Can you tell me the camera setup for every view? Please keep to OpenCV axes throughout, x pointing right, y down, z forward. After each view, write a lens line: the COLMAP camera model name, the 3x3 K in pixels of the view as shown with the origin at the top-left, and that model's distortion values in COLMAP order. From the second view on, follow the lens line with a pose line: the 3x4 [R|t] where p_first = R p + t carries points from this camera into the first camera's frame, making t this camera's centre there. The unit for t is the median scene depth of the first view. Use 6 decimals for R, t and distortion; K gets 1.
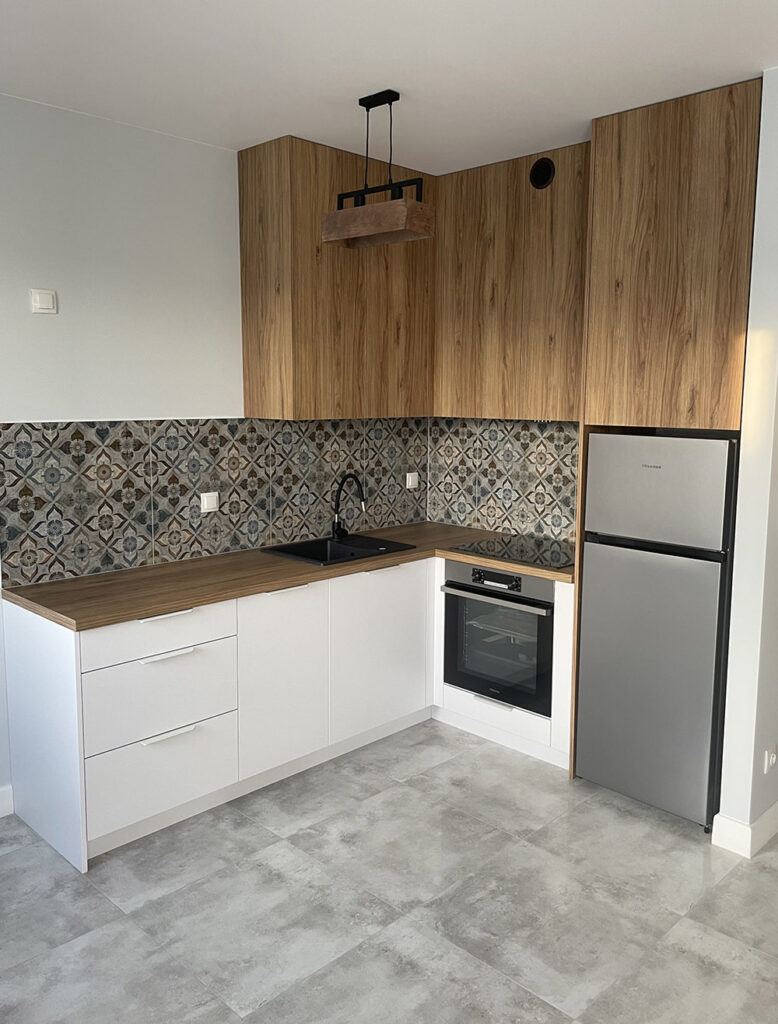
lens RADIAL K [[853.5, 0, 396.4], [0, 853.5, 487.3], [0, 0, 1]] dist [0.068460, -0.089364]
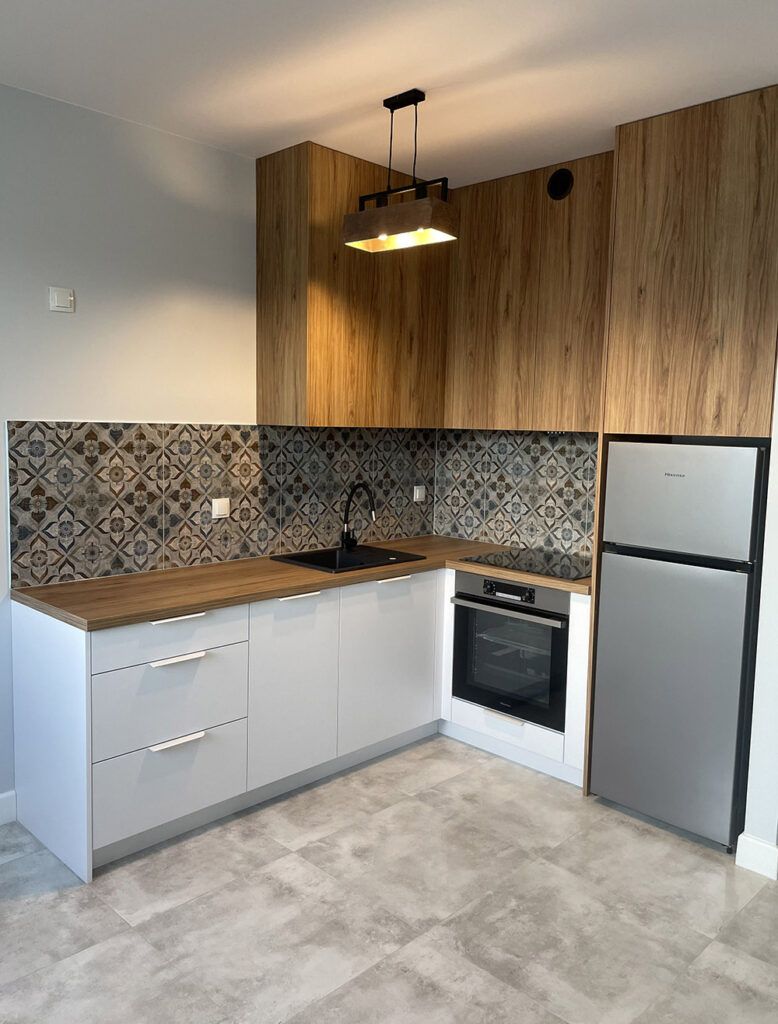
lens RADIAL K [[818.9, 0, 379.5], [0, 818.9, 495.0], [0, 0, 1]] dist [0.072365, -0.095045]
pose [[0.999866, 0.015871, -0.003970, -0.034864], [-0.015971, 0.999521, -0.026517, 0.028126], [0.003548, 0.026577, 0.999640, 0.055036]]
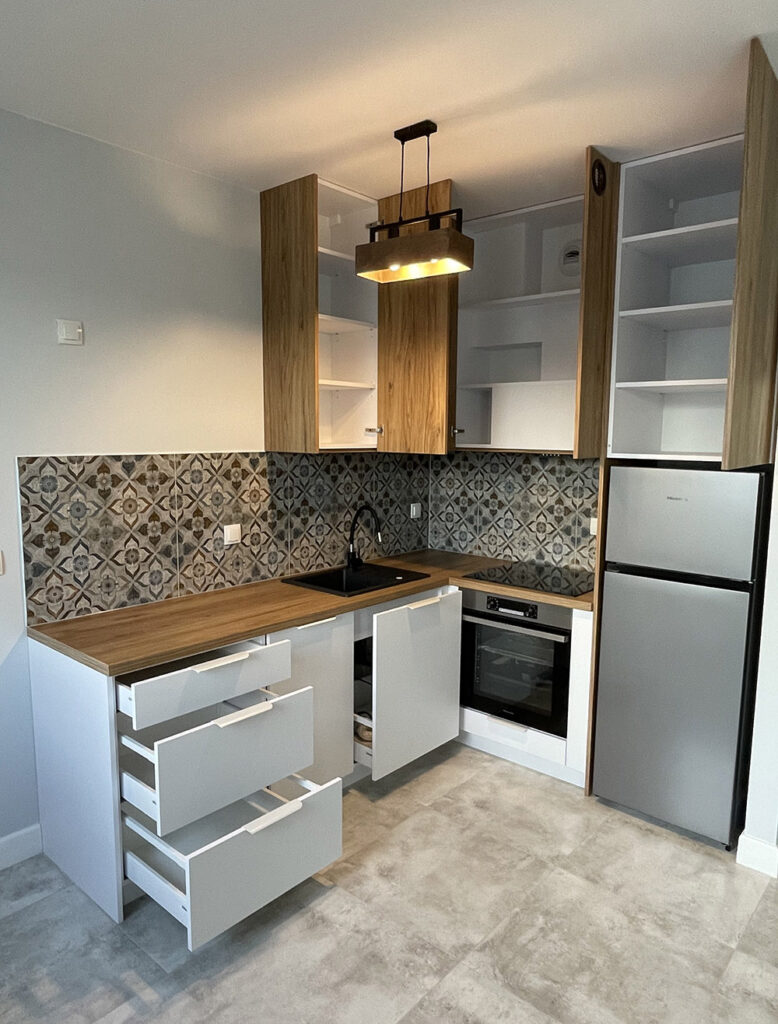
lens RADIAL K [[699.5, 0, 394.0], [0, 699.5, 512.7], [0, 0, 1]] dist [-0.012636, 0.005901]
pose [[0.997852, -0.004921, 0.065325, -0.093116], [0.004756, 0.999985, 0.002679, -0.011068], [-0.065337, -0.002363, 0.997860, 0.183953]]
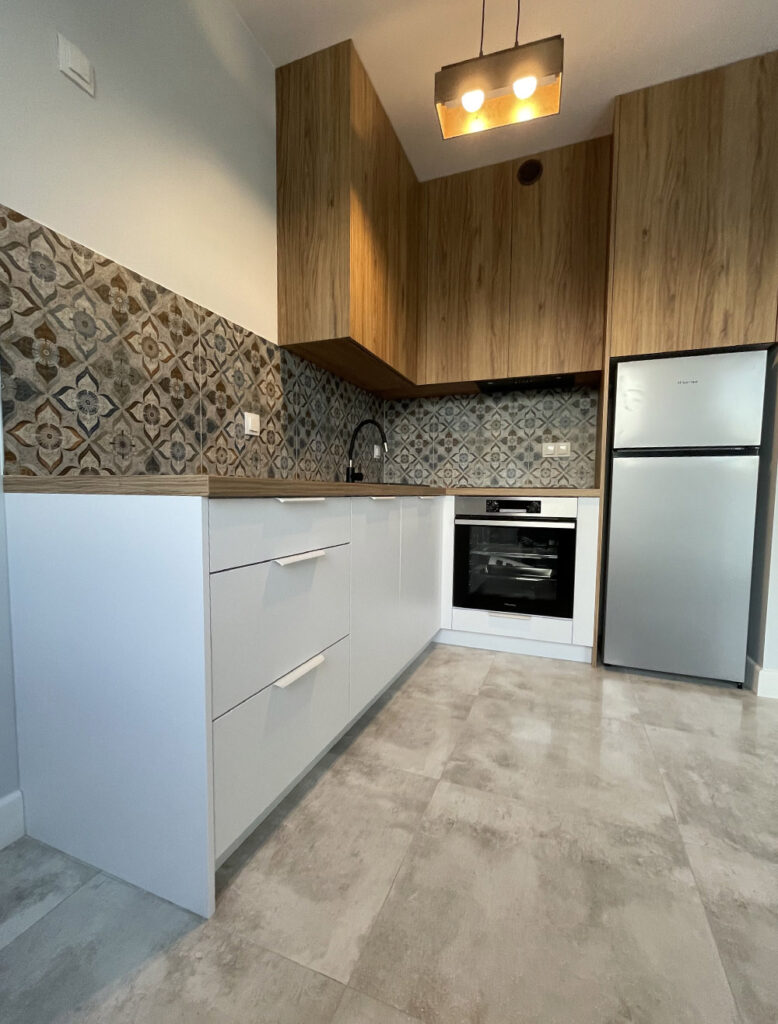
lens RADIAL K [[456.4, 0, 375.7], [0, 456.4, 526.8], [0, 0, 1]] dist [-0.004359, 0.000462]
pose [[0.922491, -0.022982, 0.385335, -0.331202], [0.042895, 0.998147, -0.043161, 0.177273], [-0.383629, 0.056345, 0.921767, 0.585251]]
